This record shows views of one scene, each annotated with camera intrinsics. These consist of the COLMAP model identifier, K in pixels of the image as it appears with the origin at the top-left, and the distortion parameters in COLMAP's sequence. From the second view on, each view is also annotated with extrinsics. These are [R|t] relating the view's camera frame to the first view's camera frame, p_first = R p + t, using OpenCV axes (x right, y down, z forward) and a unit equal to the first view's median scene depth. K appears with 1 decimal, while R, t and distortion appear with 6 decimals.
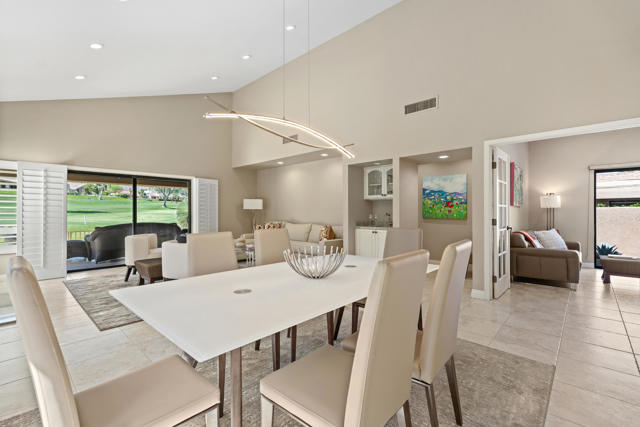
lens RADIAL K [[287.0, 0, 318.5], [0, 287.0, 213.1], [0, 0, 1]] dist [0.016503, -0.006161]
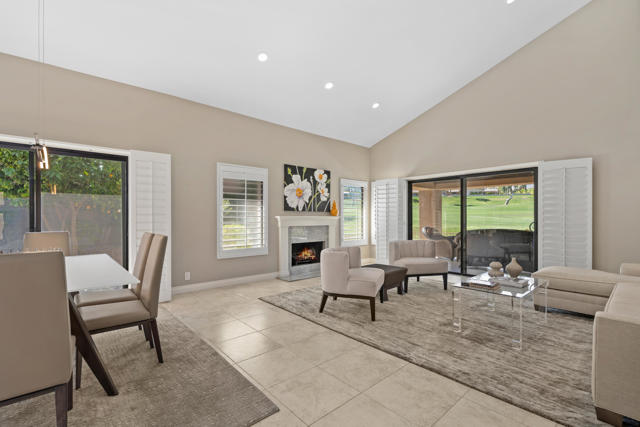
lens RADIAL K [[287.0, 0, 318.5], [0, 287.0, 213.1], [0, 0, 1]] dist [0.016503, -0.006161]
pose [[-0.094977, -0.012361, -0.995403, 0.286669], [-0.003861, 0.999920, -0.012049, -0.000140], [0.995472, 0.002699, -0.095017, 0.625912]]
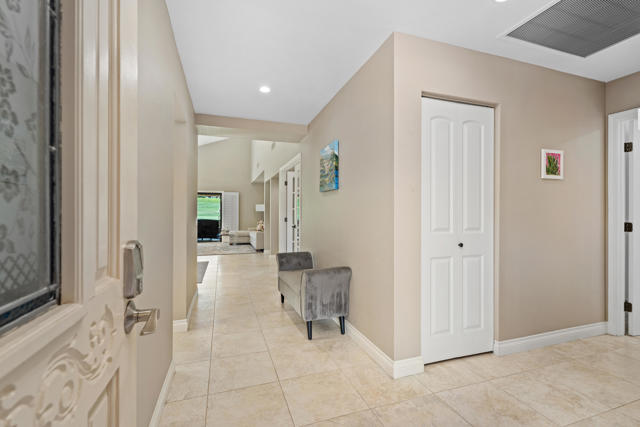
lens RADIAL K [[287.0, 0, 318.5], [0, 287.0, 213.1], [0, 0, 1]] dist [0.016503, -0.006161]
pose [[0.880078, 0.000779, -0.474828, 0.869829], [-0.004840, 0.999961, -0.007329, 0.005742], [0.474804, 0.008748, 0.880048, -0.160248]]
